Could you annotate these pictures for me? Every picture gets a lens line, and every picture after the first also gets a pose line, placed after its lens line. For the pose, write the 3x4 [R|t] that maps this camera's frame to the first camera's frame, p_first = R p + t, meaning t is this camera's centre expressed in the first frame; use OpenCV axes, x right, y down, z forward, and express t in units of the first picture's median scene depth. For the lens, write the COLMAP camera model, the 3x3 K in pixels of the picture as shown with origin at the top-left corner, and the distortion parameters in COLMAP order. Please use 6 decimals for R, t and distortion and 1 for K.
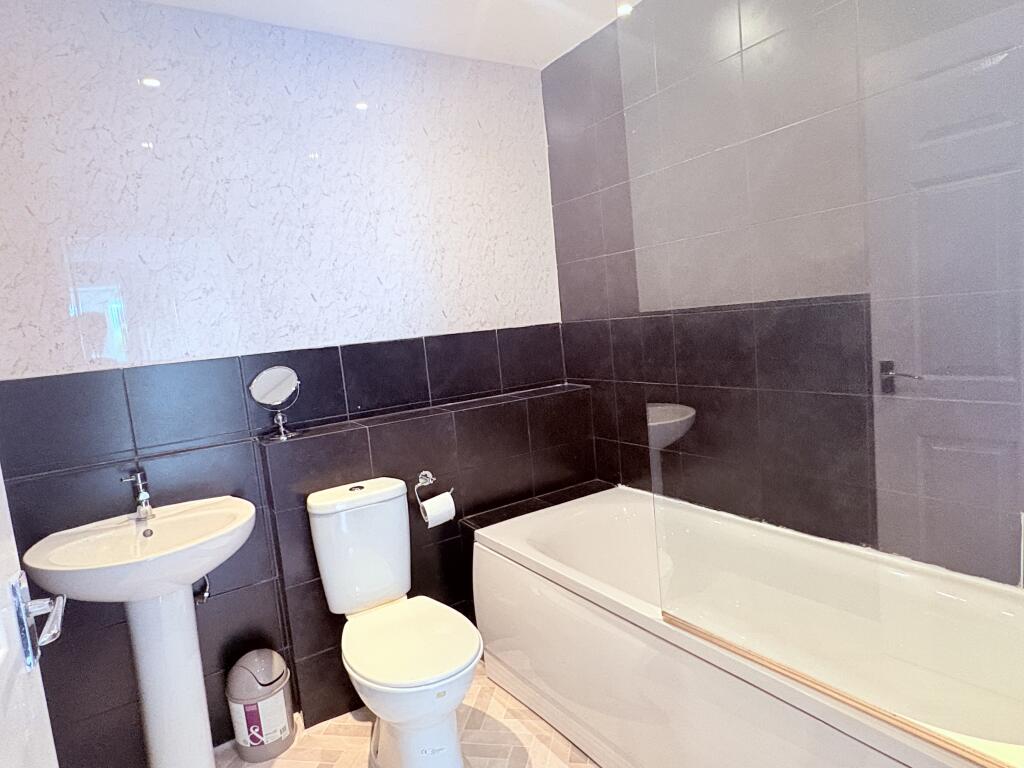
lens RADIAL K [[606.5, 0, 513.7], [0, 606.5, 385.1], [0, 0, 1]] dist [-0.013843, 0.001146]
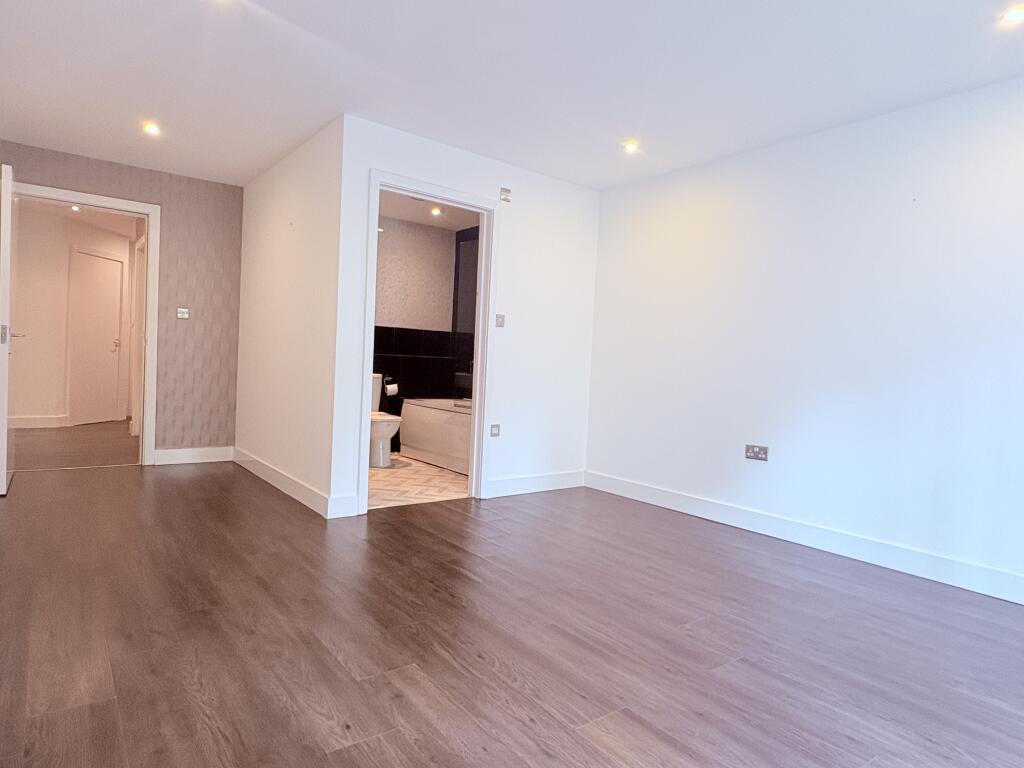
lens RADIAL K [[606.5, 0, 509.3], [0, 606.5, 382.6], [0, 0, 1]] dist [-0.013843, 0.001146]
pose [[0.986080, 0.142641, 0.085435, 0.157810], [-0.136084, 0.987604, -0.078223, 0.315614], [-0.095534, 0.065508, 0.993268, -1.742572]]
